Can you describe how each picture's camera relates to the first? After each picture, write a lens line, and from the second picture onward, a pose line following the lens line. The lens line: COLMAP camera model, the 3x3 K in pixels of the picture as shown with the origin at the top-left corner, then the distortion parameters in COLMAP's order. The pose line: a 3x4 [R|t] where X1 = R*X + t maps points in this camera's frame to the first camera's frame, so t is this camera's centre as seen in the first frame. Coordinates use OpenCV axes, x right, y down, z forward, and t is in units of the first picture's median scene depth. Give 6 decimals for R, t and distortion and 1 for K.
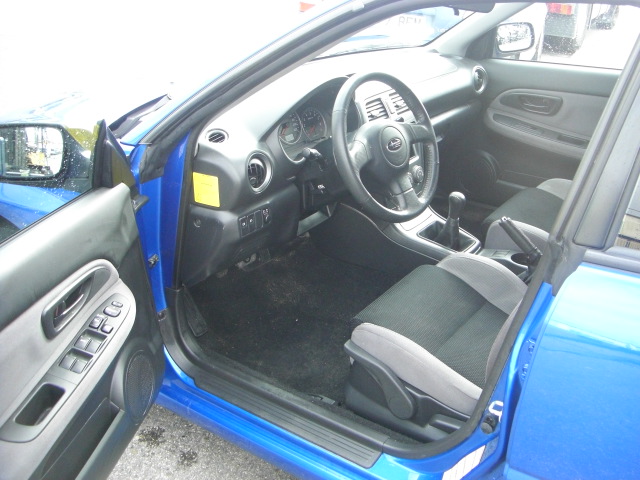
lens RADIAL K [[720.5, 0, 353.8], [0, 720.5, 201.8], [0, 0, 1]] dist [-0.138520, 0.044189]
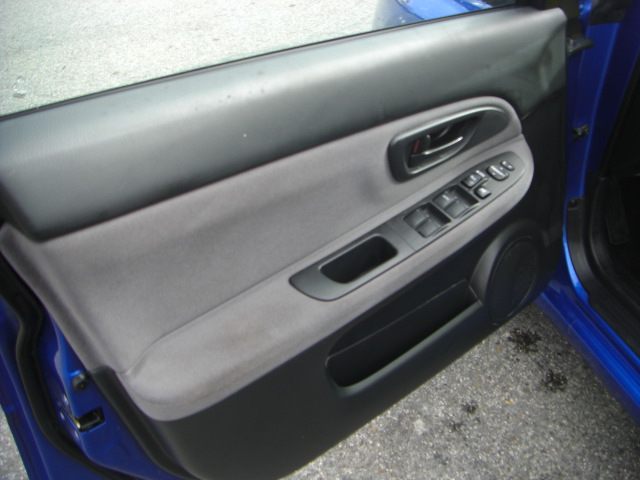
lens RADIAL K [[720.5, 0, 353.8], [0, 720.5, 201.8], [0, 0, 1]] dist [-0.138520, 0.044189]
pose [[0.780337, 0.293147, -0.552394, -0.034294], [-0.207514, 0.954655, 0.213477, 0.051419], [0.589925, -0.051954, 0.805785, 0.284573]]
